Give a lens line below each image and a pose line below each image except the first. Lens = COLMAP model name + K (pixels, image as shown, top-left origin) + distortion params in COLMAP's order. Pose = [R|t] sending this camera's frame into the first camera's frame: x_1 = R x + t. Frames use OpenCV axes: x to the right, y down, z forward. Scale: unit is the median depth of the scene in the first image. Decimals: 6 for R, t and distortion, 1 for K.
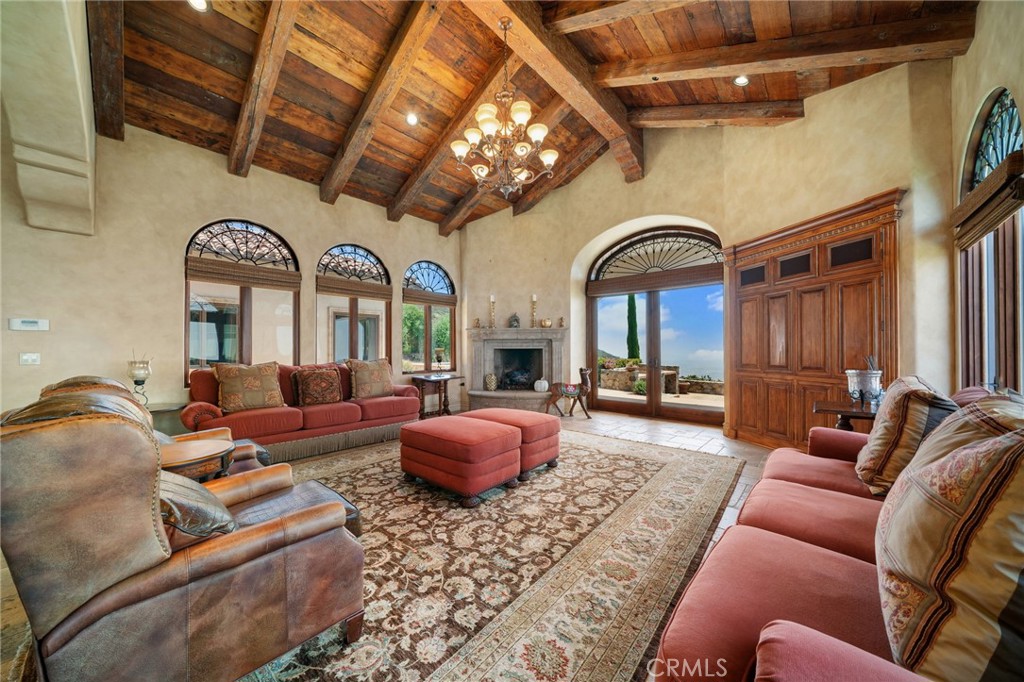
lens RADIAL K [[346.2, 0, 510.8], [0, 346.2, 347.0], [0, 0, 1]] dist [-0.007489, 0.000046]
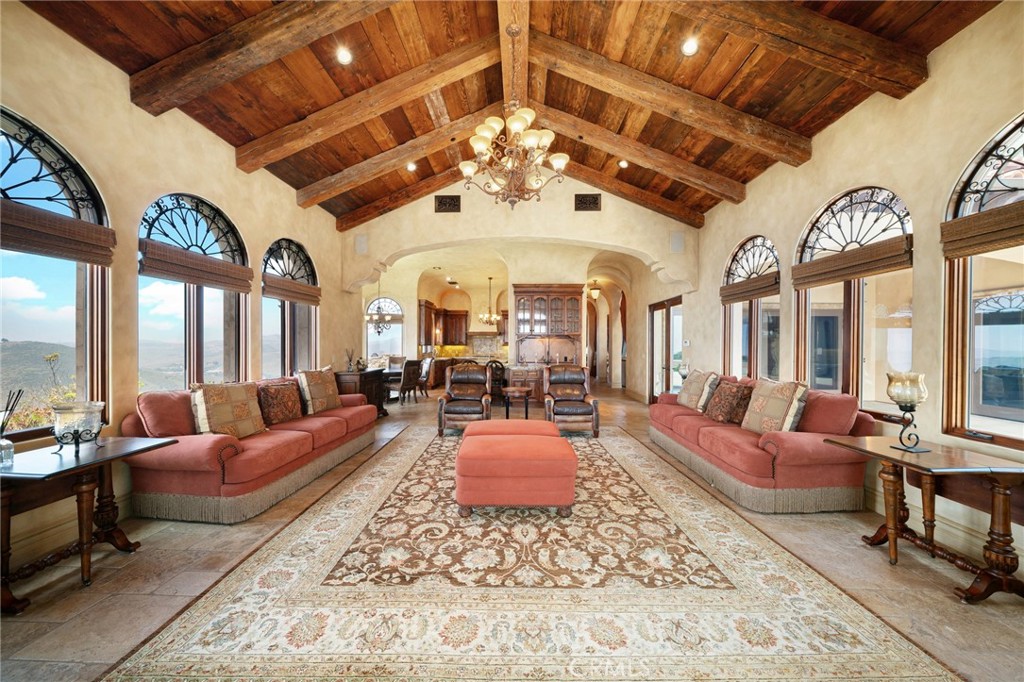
lens RADIAL K [[346.2, 0, 510.0], [0, 346.2, 346.4], [0, 0, 1]] dist [-0.007489, 0.000046]
pose [[-0.763350, 0.000475, -0.645985, 0.567489], [0.000681, 1.000000, -0.000070, -0.041287], [0.645985, -0.000494, -0.763350, 1.583839]]
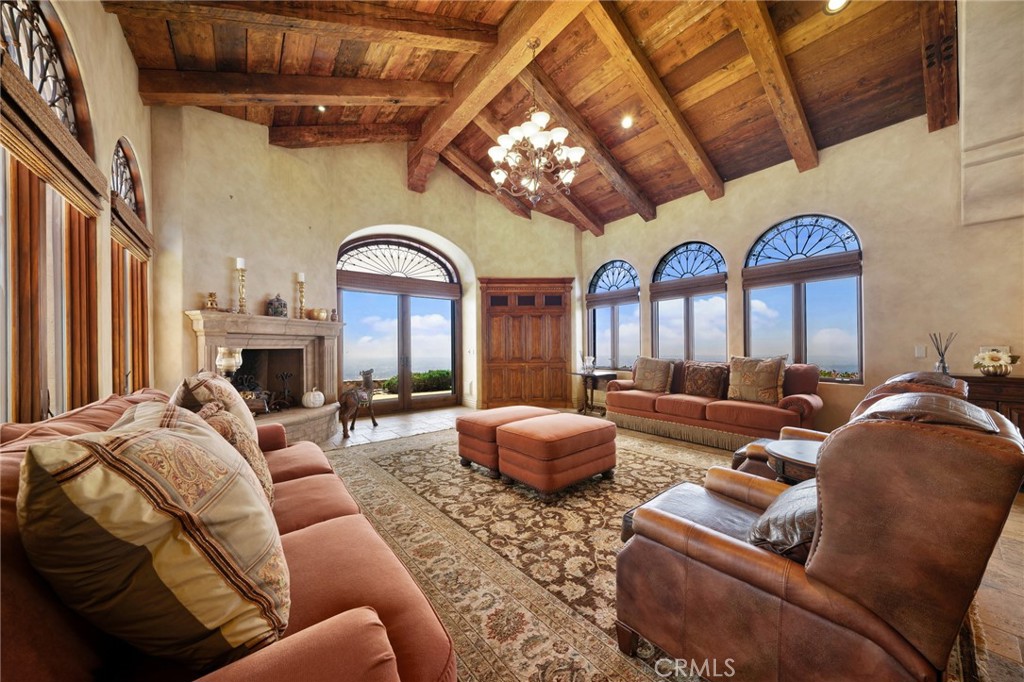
lens RADIAL K [[346.2, 0, 510.5], [0, 346.2, 346.5], [0, 0, 1]] dist [-0.007489, 0.000046]
pose [[0.178601, 0.003268, 0.983916, -0.983966], [0.001498, 0.999992, -0.003593, 0.006309], [-0.983920, 0.002116, 0.178595, 0.804013]]
